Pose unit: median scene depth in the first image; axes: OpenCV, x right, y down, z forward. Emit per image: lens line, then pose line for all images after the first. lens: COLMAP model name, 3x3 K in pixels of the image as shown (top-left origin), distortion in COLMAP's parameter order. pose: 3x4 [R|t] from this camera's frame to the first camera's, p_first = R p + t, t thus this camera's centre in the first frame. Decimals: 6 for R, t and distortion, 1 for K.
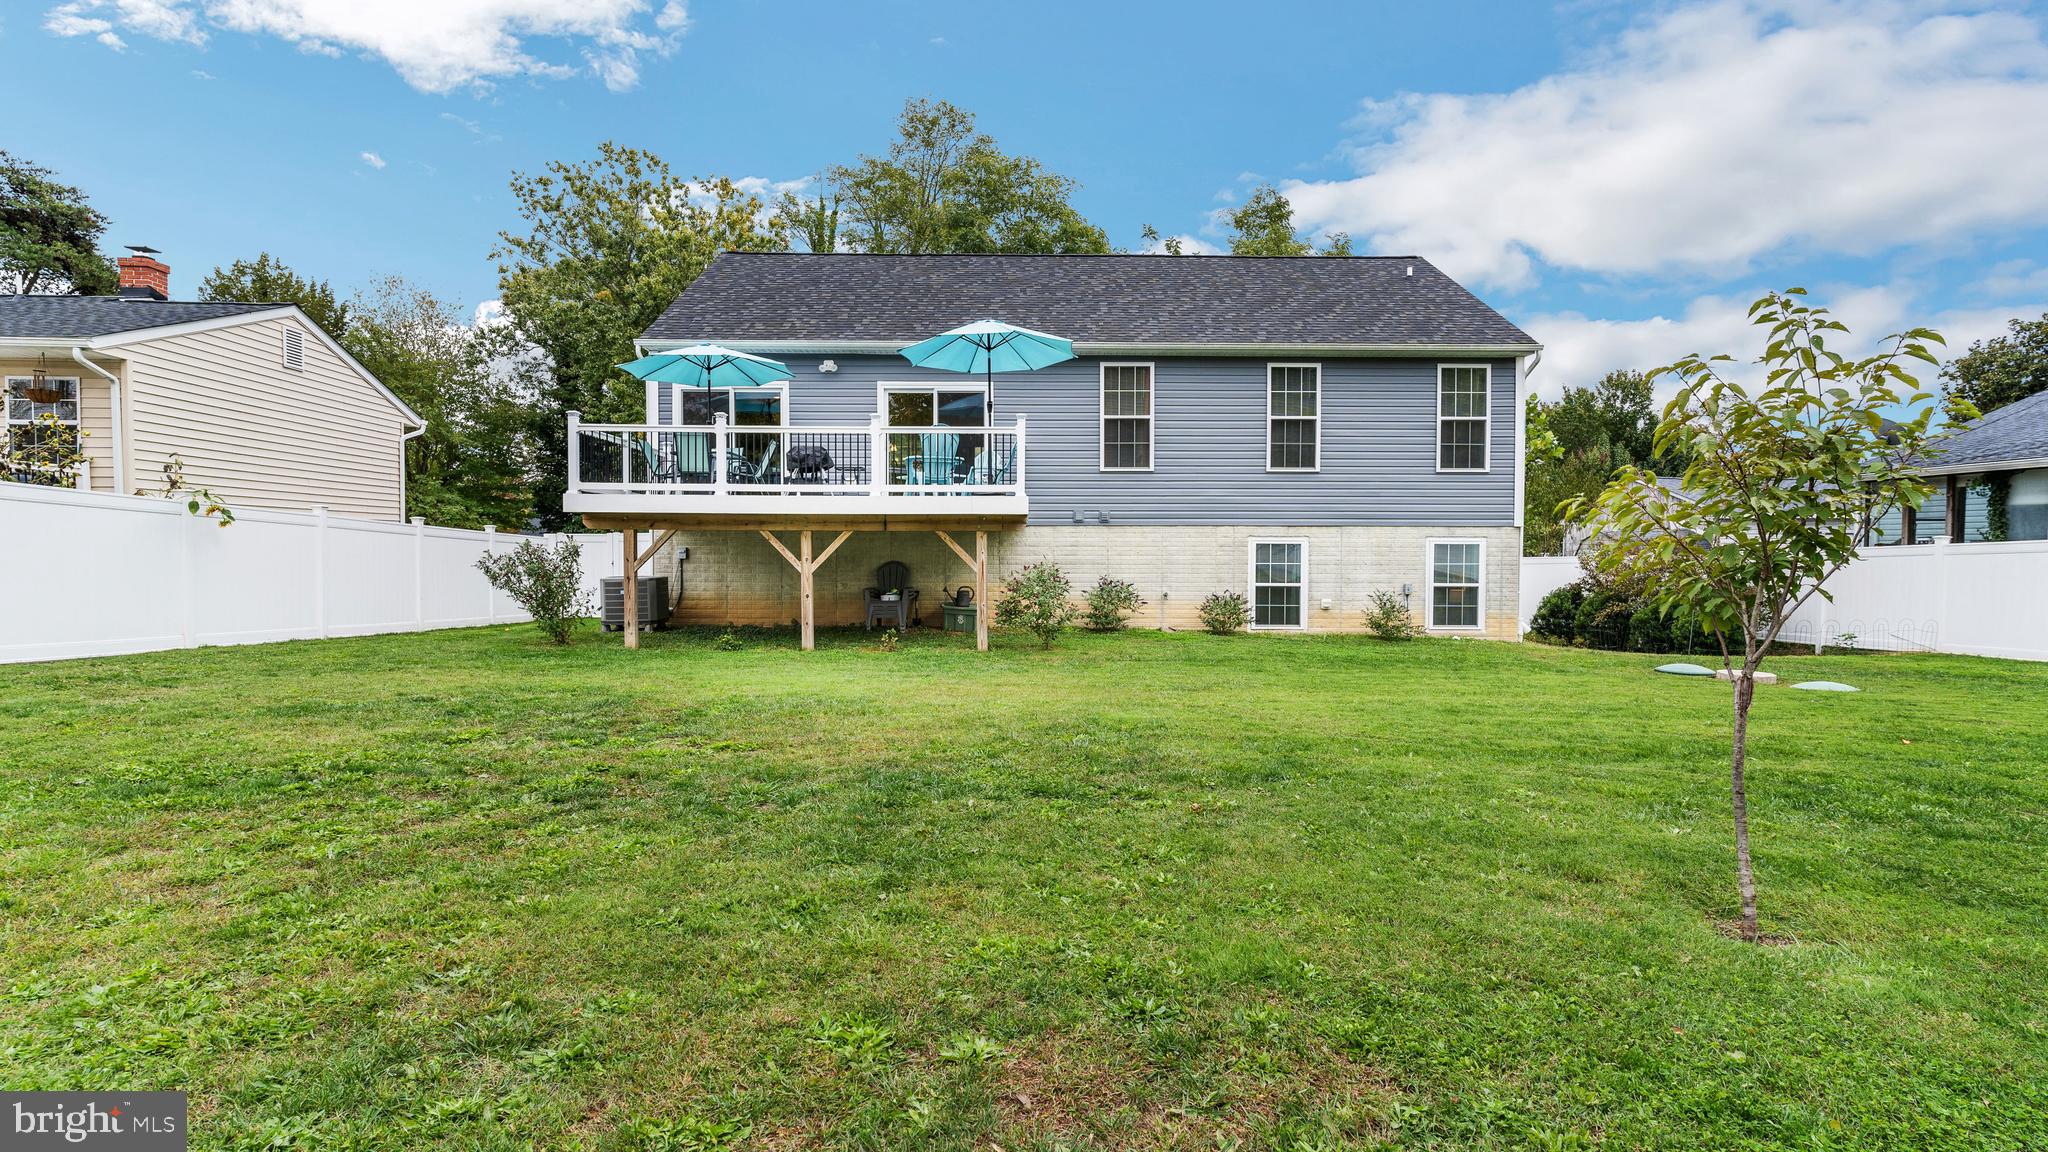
lens RADIAL K [[1014.5, 0, 1009.7], [0, 1014.5, 557.6], [0, 0, 1]] dist [0.000120, -0.000360]
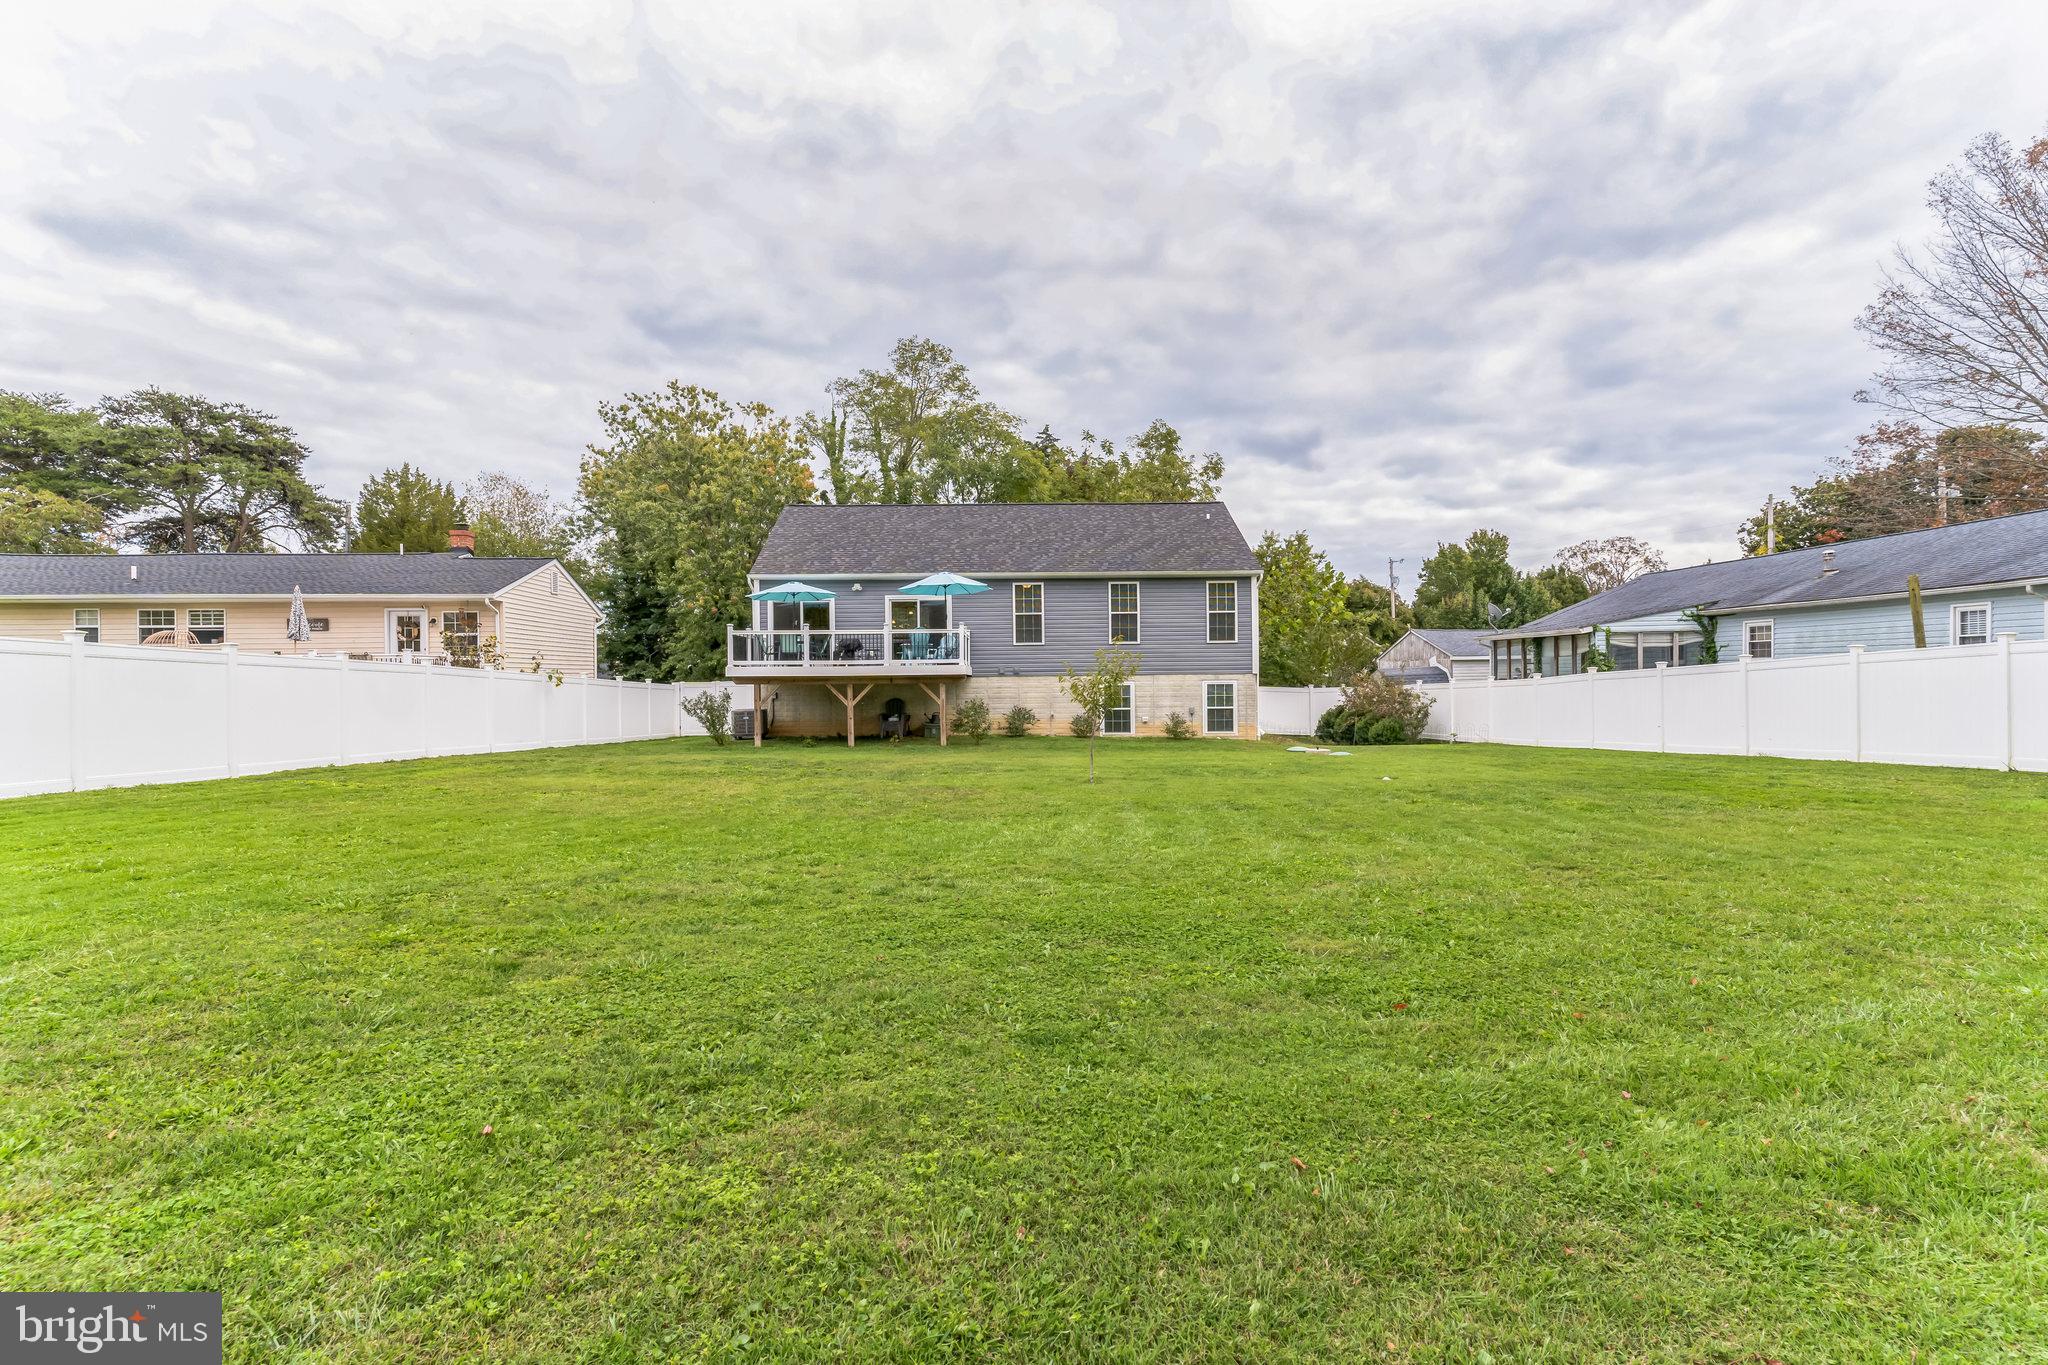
lens RADIAL K [[990.6, 0, 999.1], [0, 990.6, 676.1], [0, 0, 1]] dist [-0.000068, -0.000045]
pose [[0.999899, -0.013456, -0.004668, 0.071646], [0.013416, 0.999875, -0.008411, -0.017962], [0.004781, 0.008347, 0.999954, -0.698567]]
